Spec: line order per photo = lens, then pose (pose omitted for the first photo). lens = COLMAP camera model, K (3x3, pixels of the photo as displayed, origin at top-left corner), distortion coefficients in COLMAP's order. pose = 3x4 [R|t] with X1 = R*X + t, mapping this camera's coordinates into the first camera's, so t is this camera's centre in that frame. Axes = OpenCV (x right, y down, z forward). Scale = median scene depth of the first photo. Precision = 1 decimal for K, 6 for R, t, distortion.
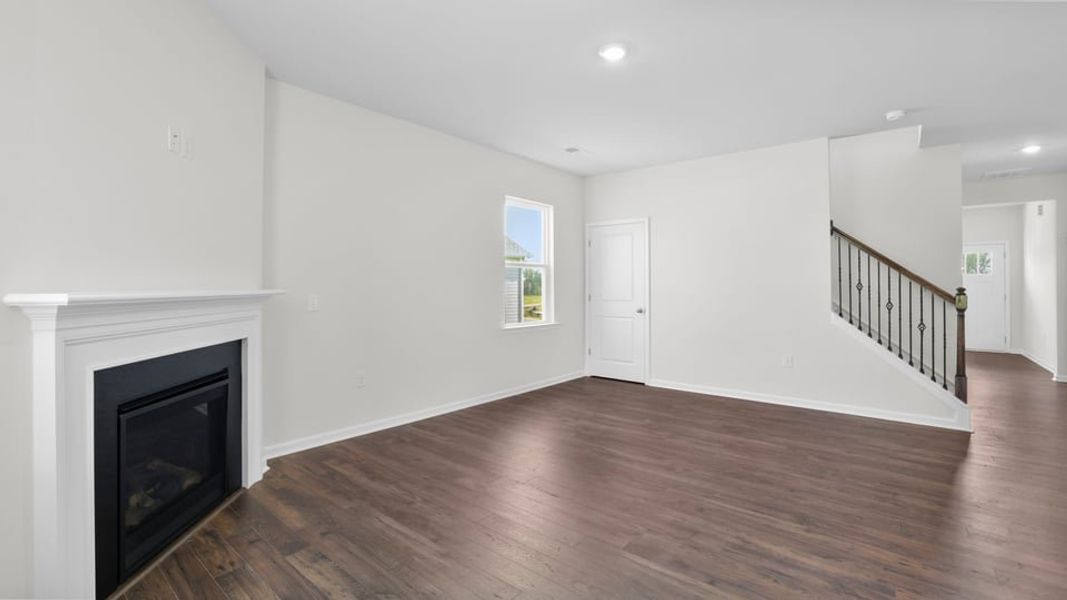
lens RADIAL K [[458.3, 0, 499.9], [0, 458.3, 285.6], [0, 0, 1]] dist [0.000917, 0.000599]
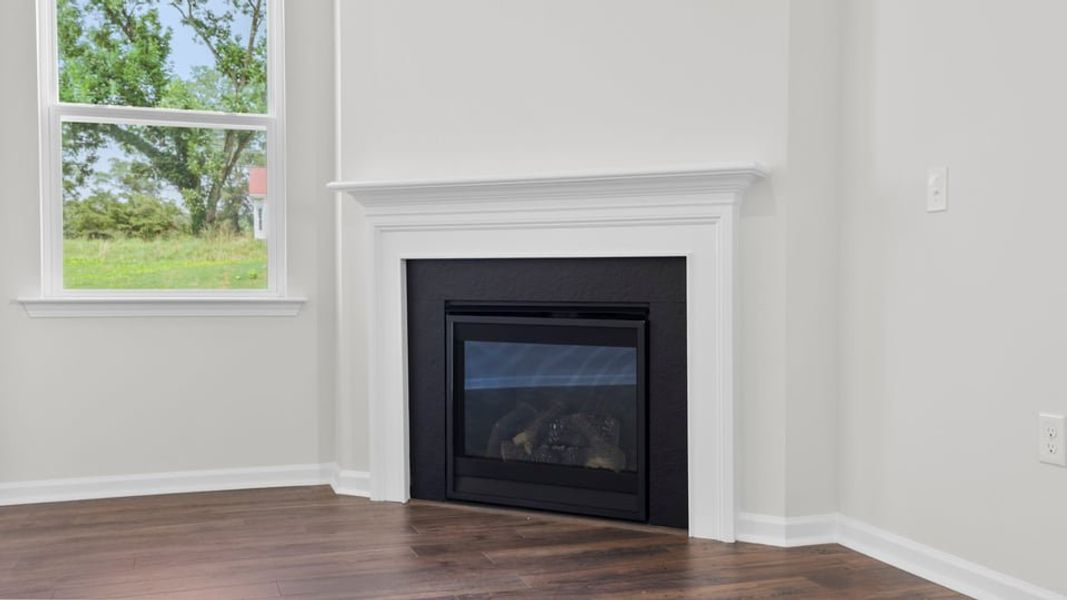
lens RADIAL K [[1030.1, 0, 538.5], [0, 1030.1, 296.3], [0, 0, 1]] dist [0.017144, 0.021445]
pose [[-0.482766, 0.009979, -0.875692, 0.870077], [0.007893, 0.999944, 0.007043, 0.227698], [0.875714, -0.003512, -0.482818, 2.112684]]
